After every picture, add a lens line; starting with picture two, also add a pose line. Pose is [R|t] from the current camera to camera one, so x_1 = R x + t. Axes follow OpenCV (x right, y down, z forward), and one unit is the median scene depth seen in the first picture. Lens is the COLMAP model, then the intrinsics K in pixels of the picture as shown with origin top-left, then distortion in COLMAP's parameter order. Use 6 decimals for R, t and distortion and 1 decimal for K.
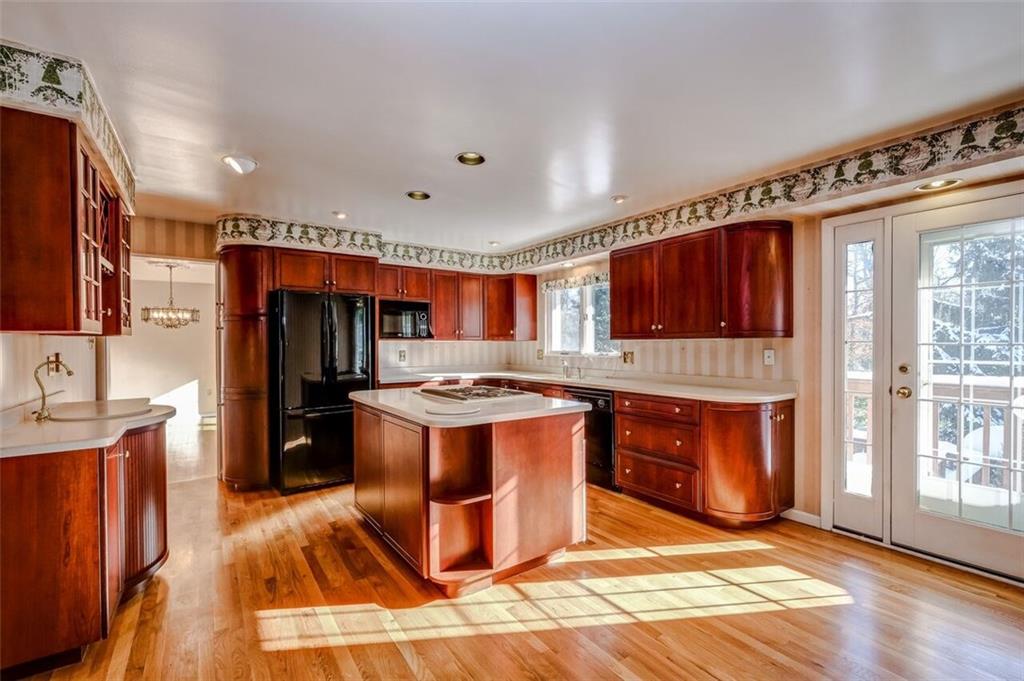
lens RADIAL K [[447.7, 0, 511.8], [0, 447.7, 345.1], [0, 0, 1]] dist [0.000851, -0.000561]
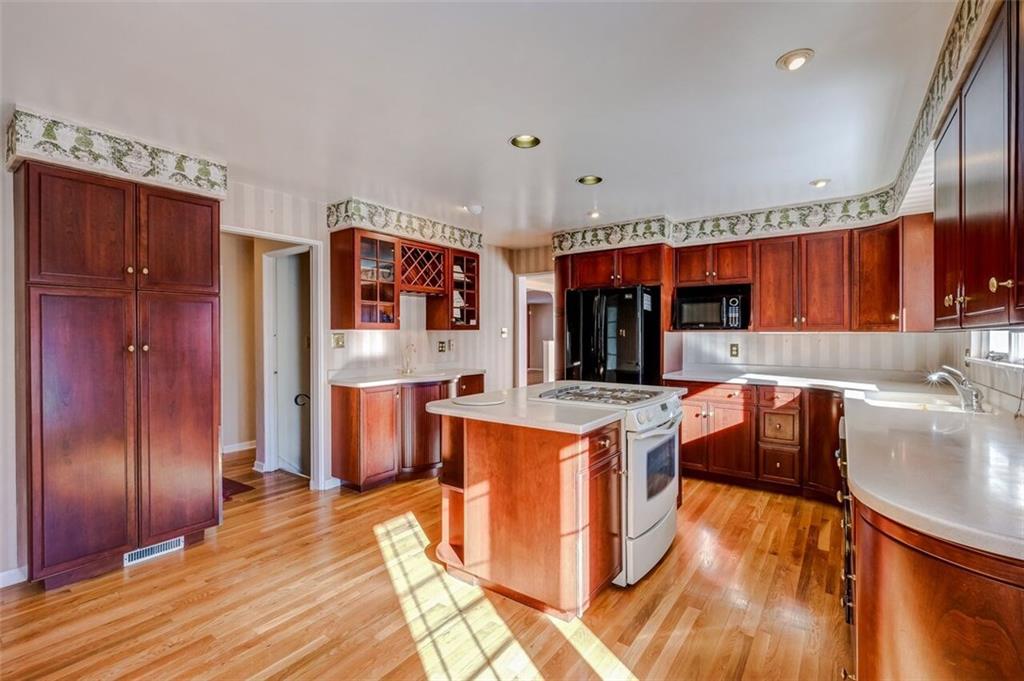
lens RADIAL K [[447.7, 0, 513.2], [0, 447.7, 337.5], [0, 0, 1]] dist [0.000851, -0.000561]
pose [[0.332480, 0.008947, -0.943068, 0.539153], [-0.003499, 0.999960, 0.008253, -0.006479], [0.943104, 0.000556, 0.332498, 0.450991]]
